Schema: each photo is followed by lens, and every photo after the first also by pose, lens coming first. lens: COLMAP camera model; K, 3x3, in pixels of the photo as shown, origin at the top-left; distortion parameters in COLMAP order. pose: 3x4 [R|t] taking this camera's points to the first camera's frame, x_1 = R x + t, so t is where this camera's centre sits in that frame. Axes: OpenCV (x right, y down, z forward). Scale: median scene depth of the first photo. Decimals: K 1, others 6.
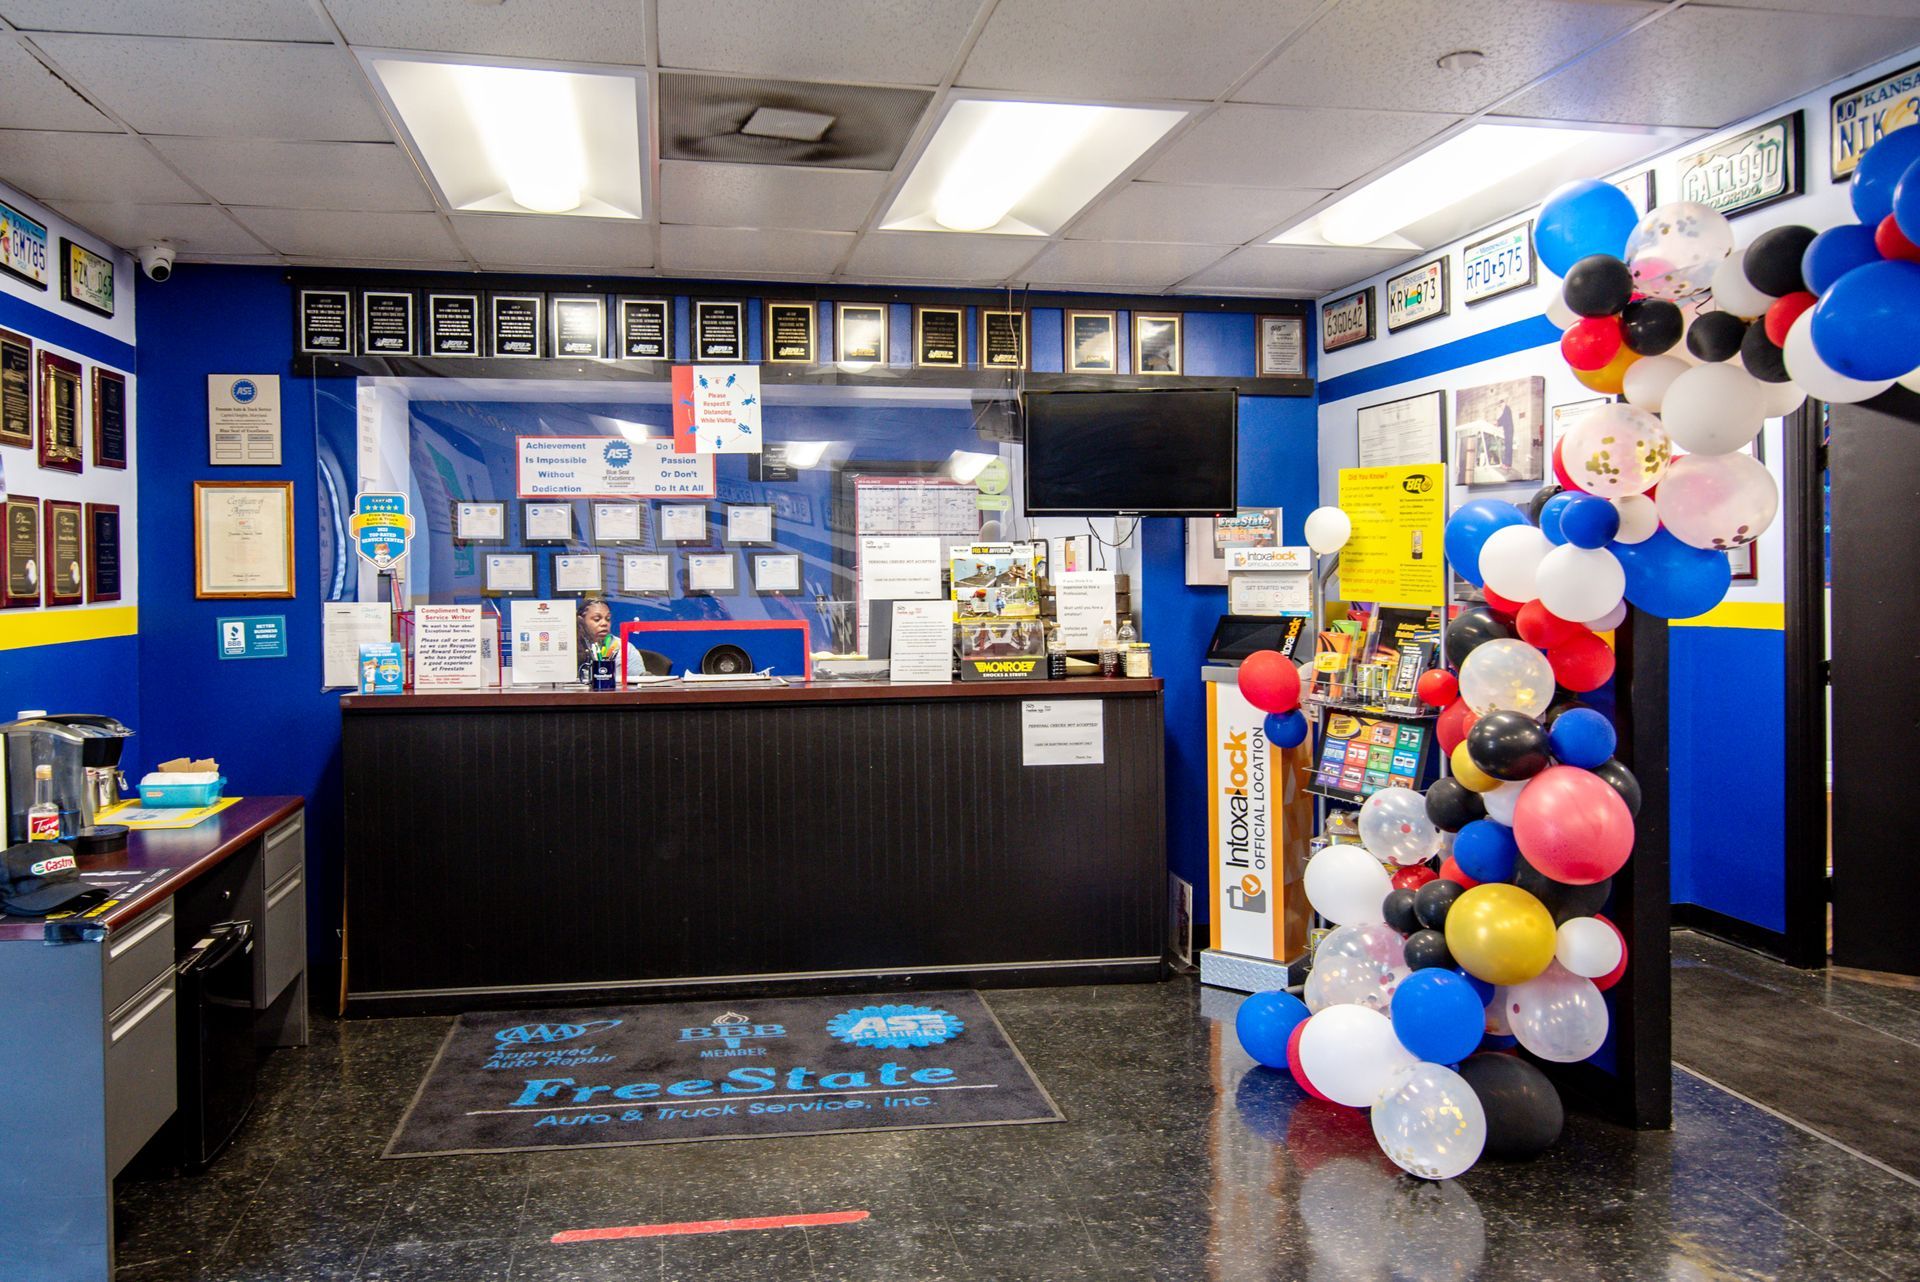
lens RADIAL K [[1348.8, 0, 885.8], [0, 1348.8, 555.0], [0, 0, 1]] dist [-0.007384, 0.002846]
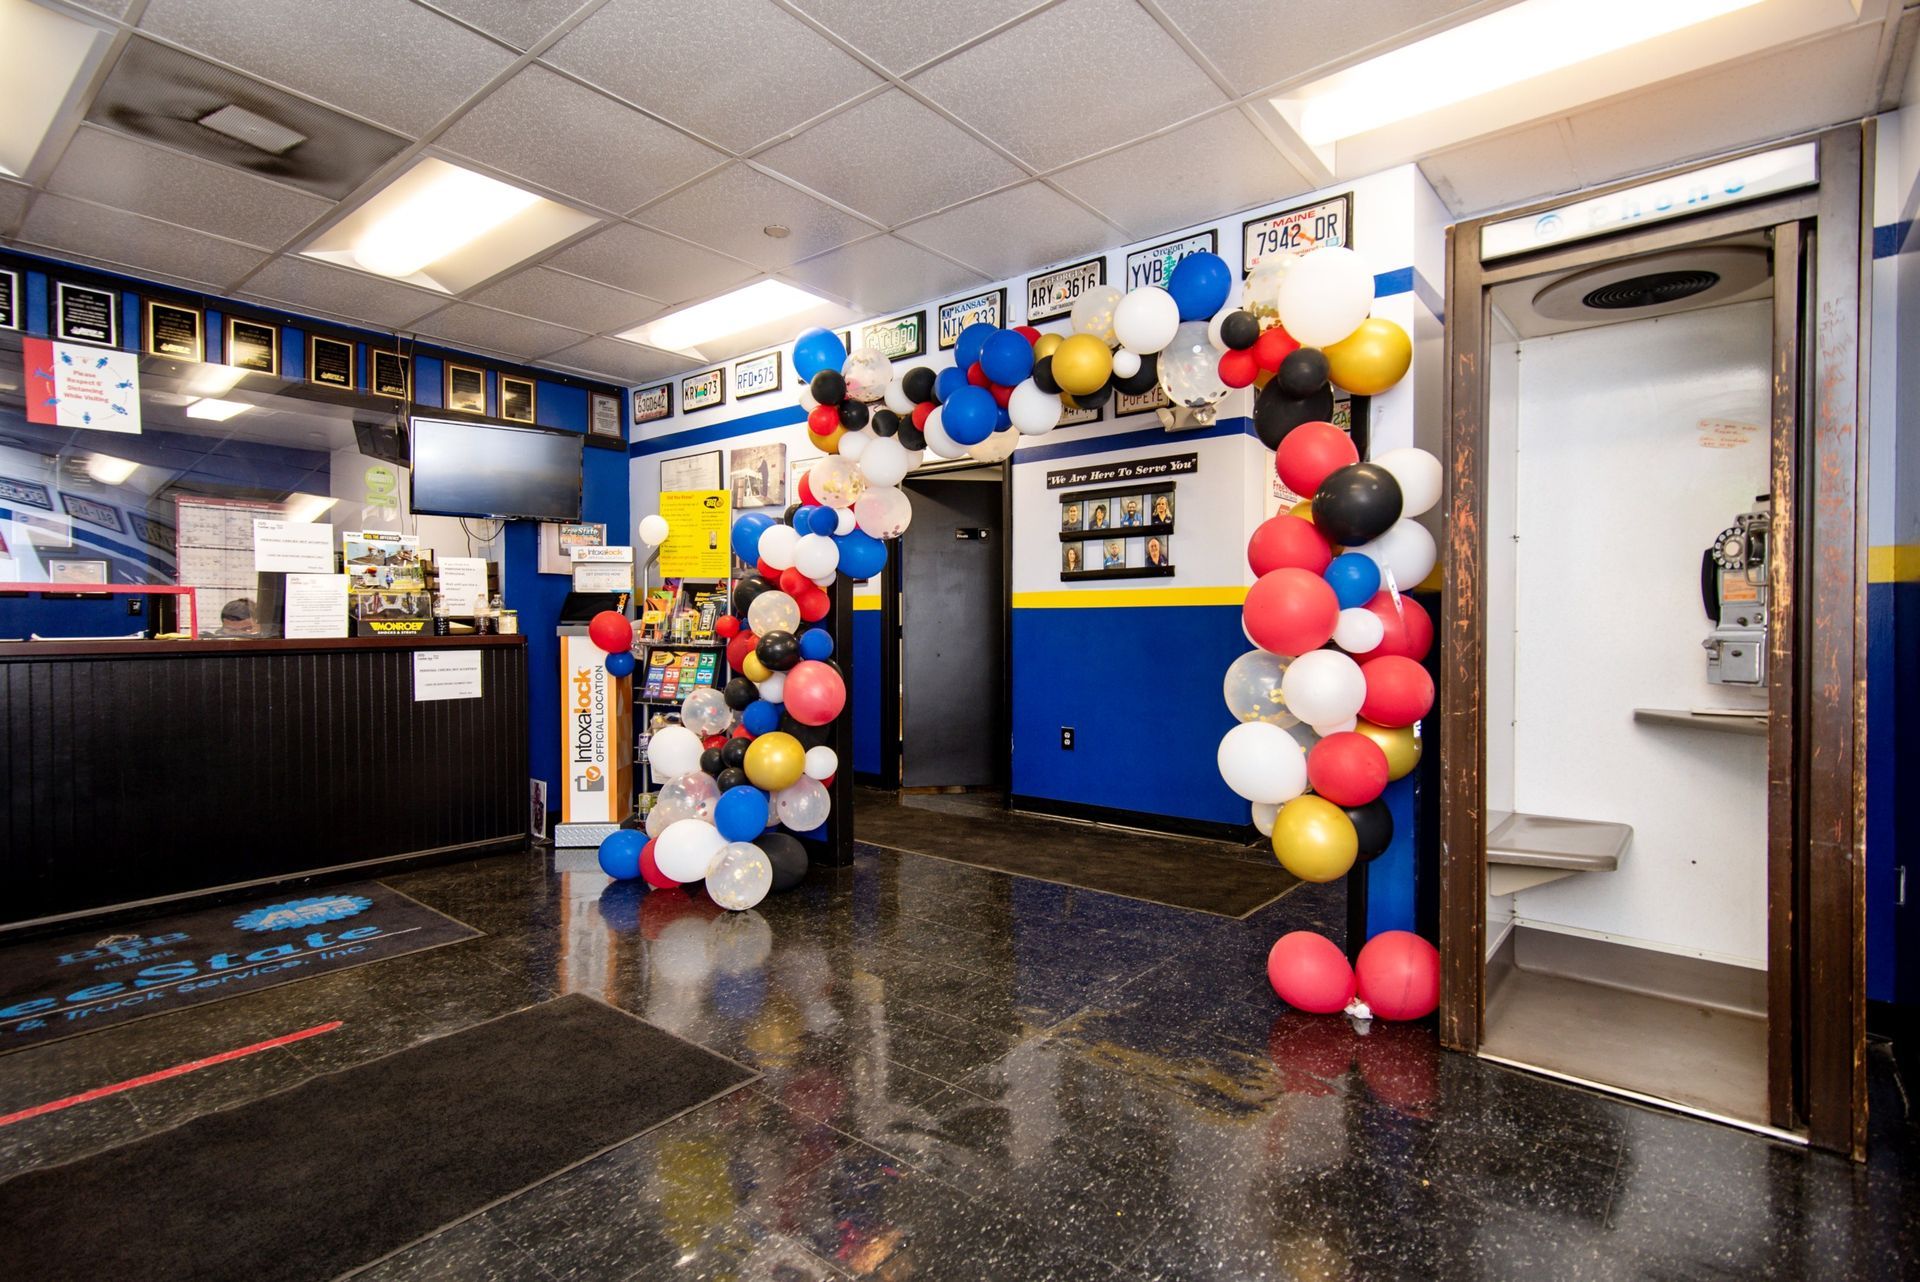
lens RADIAL K [[929.8, 0, 952.5], [0, 929.8, 605.9], [0, 0, 1]] dist [0.006607, 0.003339]
pose [[0.745523, 0.017936, 0.666238, -0.128011], [-0.011181, 0.999834, -0.014405, 0.083243], [-0.666386, 0.003290, 0.745600, -0.011849]]
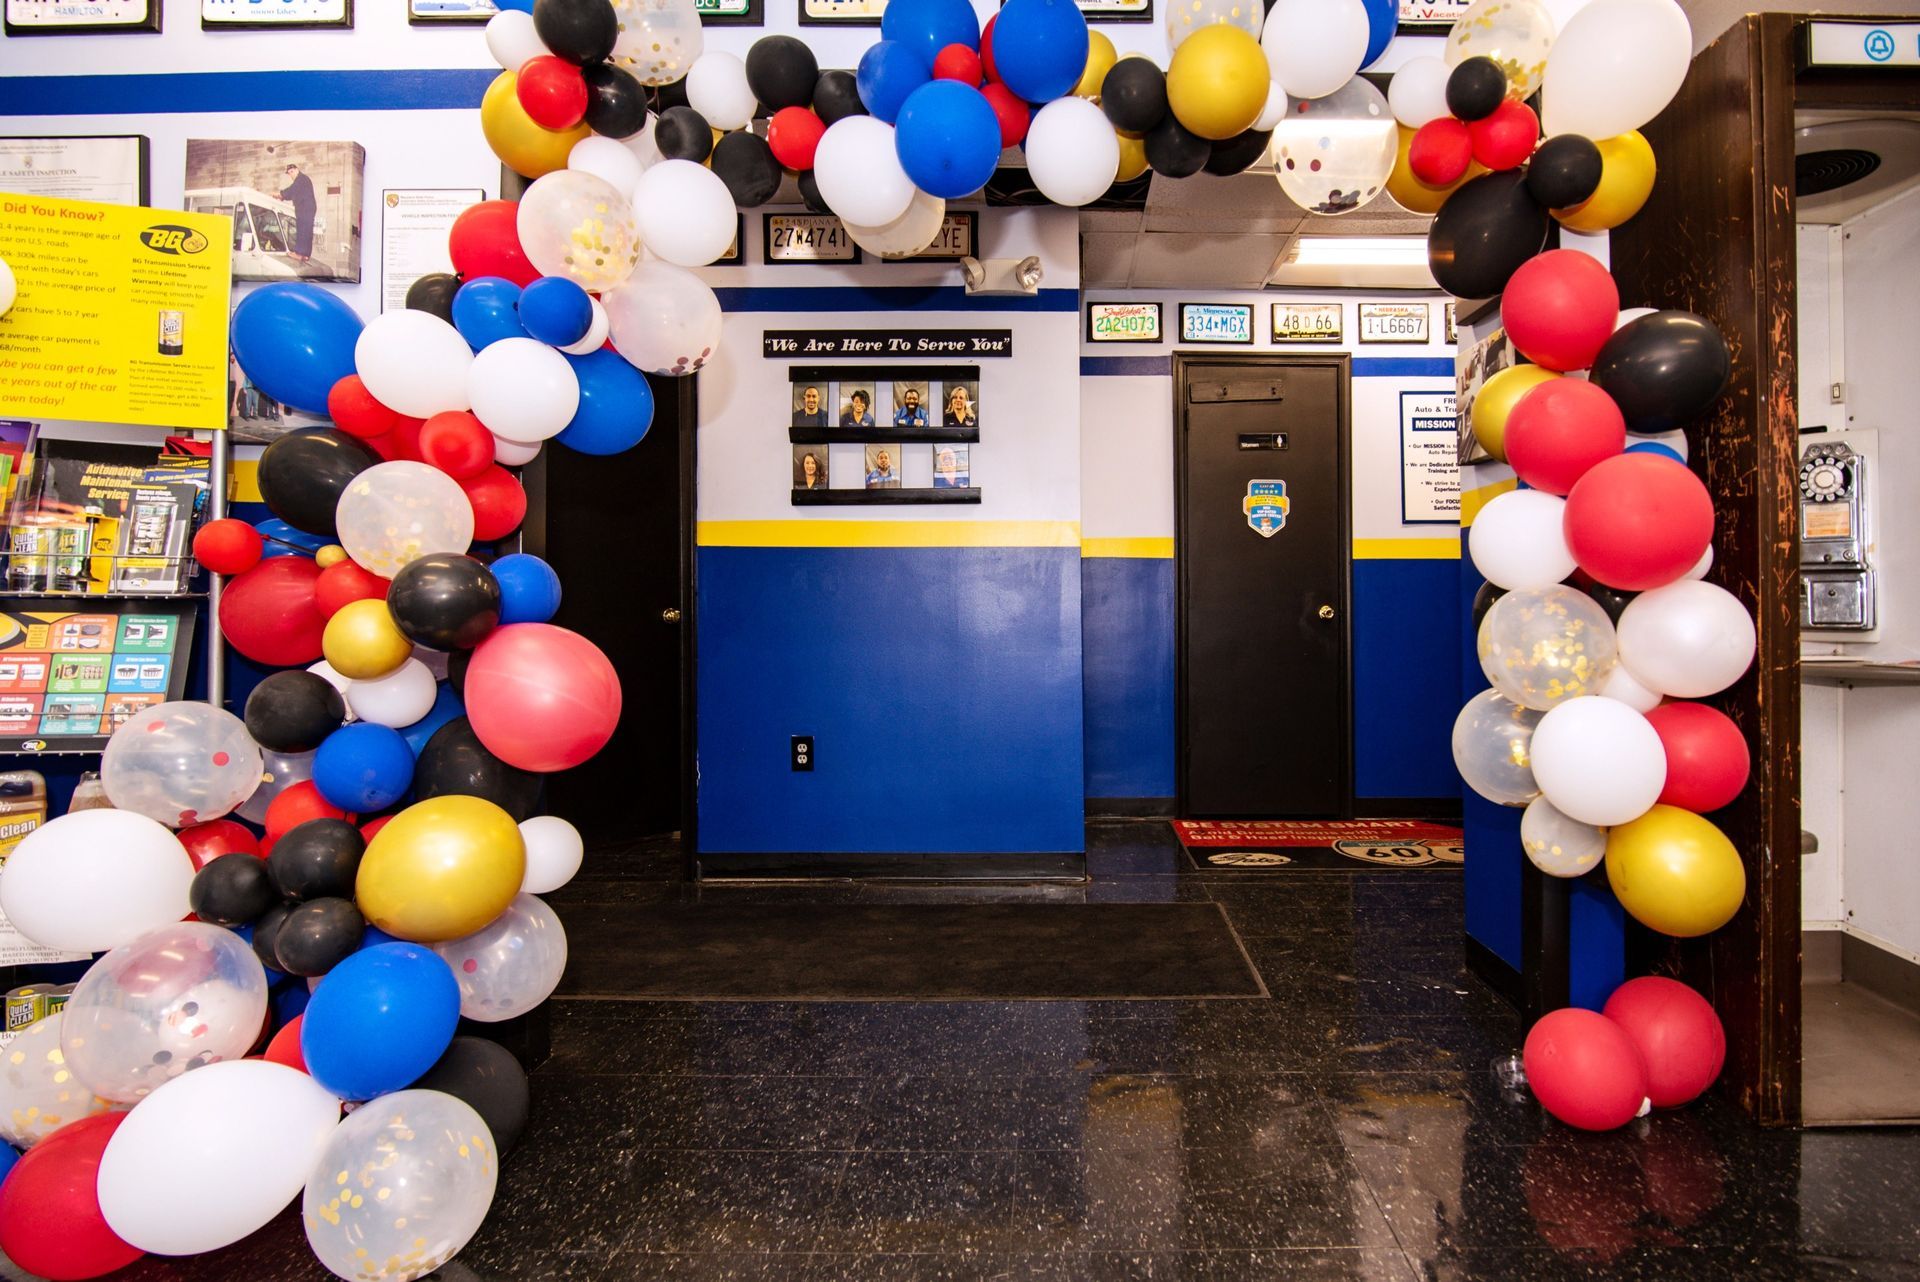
lens RADIAL K [[1078.4, 0, 1110.5], [0, 1078.4, 574.2], [0, 0, 1]] dist [-0.020478, 0.000173]
pose [[0.157951, 0.029168, 0.987016, -0.030065], [-0.013403, 0.999535, -0.027393, 0.115306], [-0.987356, -0.008902, 0.158269, 0.476984]]
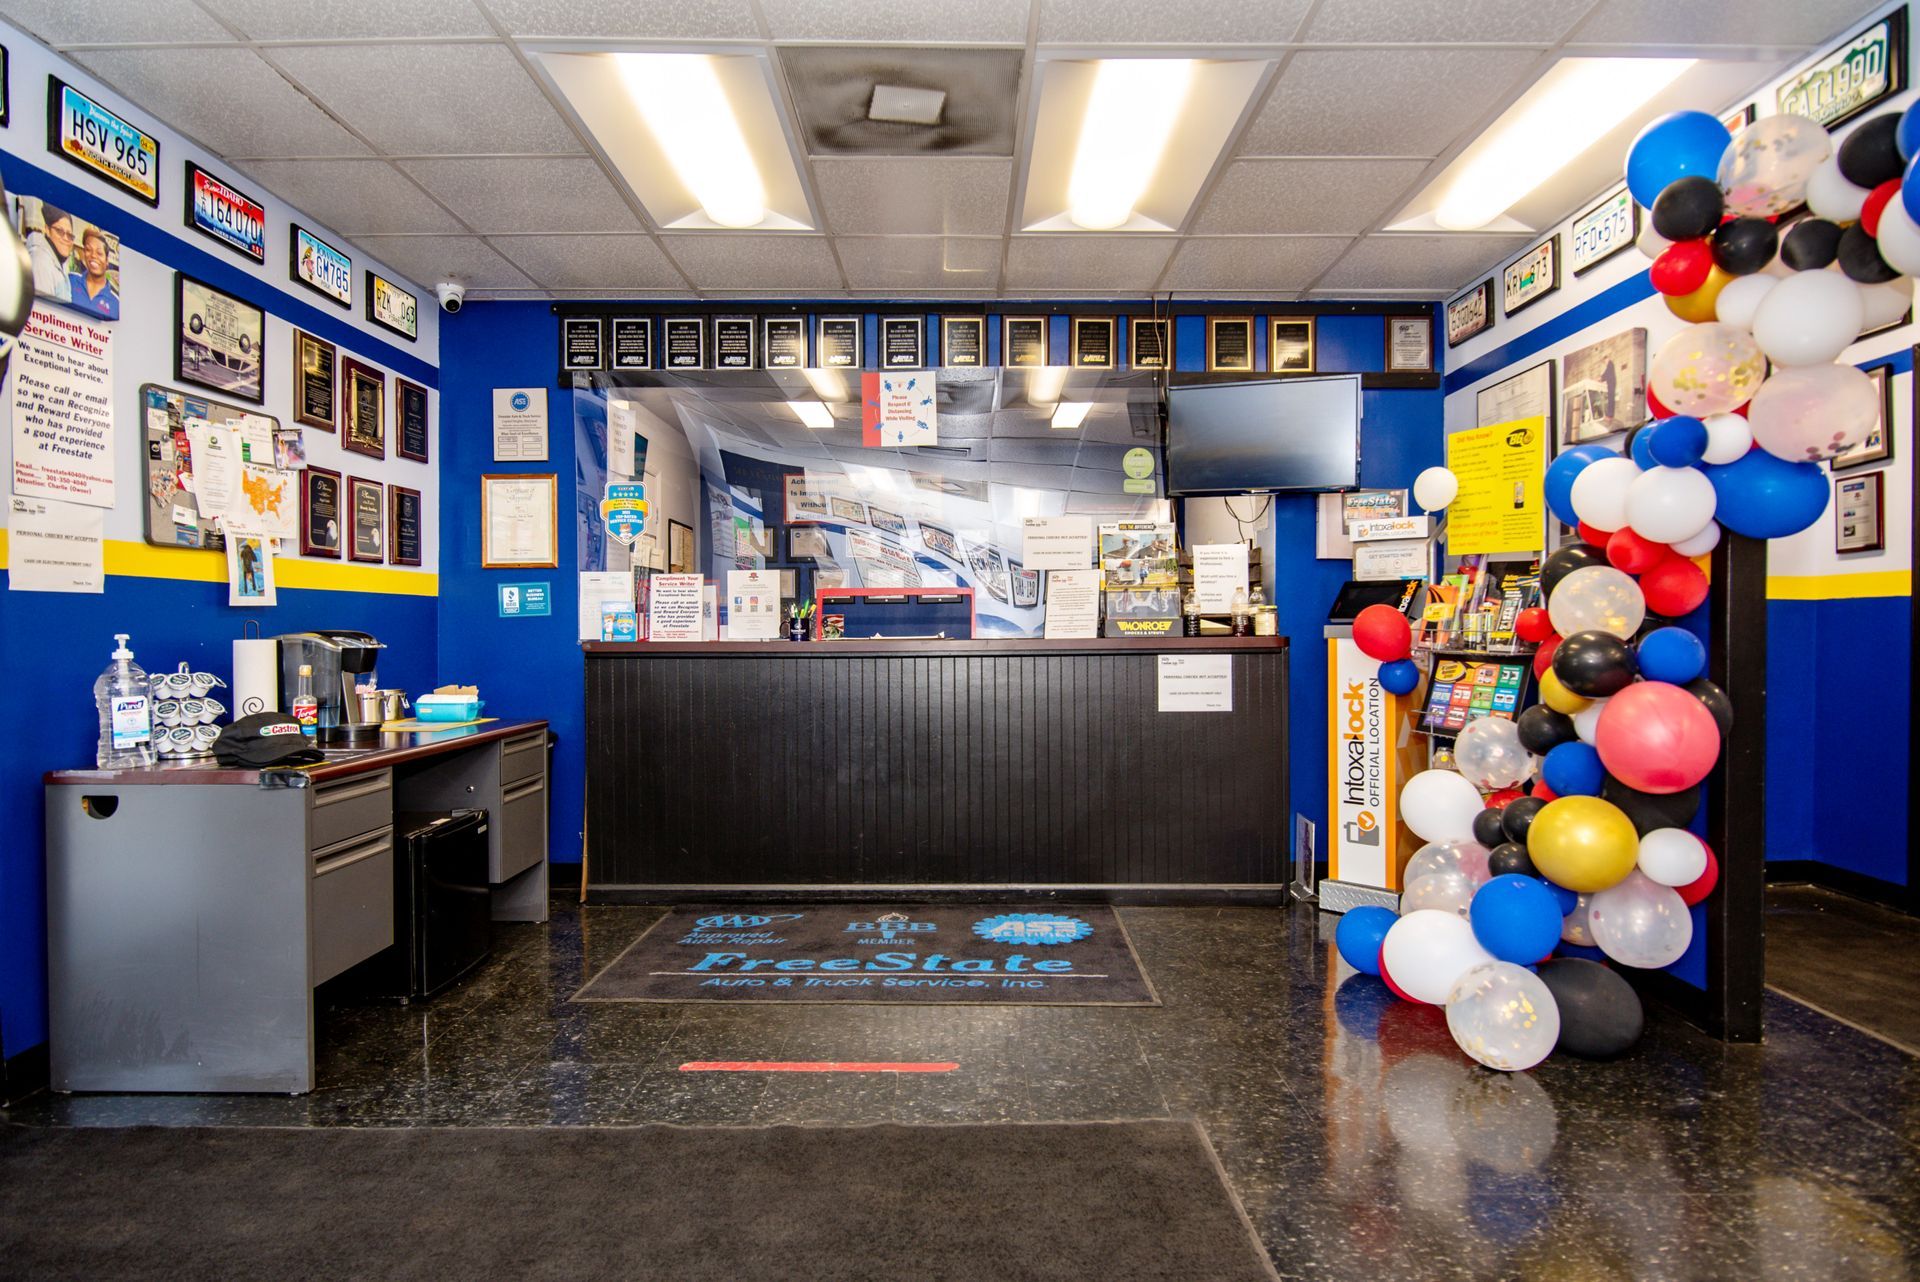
lens RADIAL K [[1086.2, 0, 970.9], [0, 1086.2, 629.0], [0, 0, 1]] dist [-0.011030, -0.000443]
pose [[0.988626, 0.001579, -0.150385, 0.096429], [0.000365, 0.999917, 0.012897, 0.086932], [0.150393, -0.012805, 0.988543, 0.091020]]
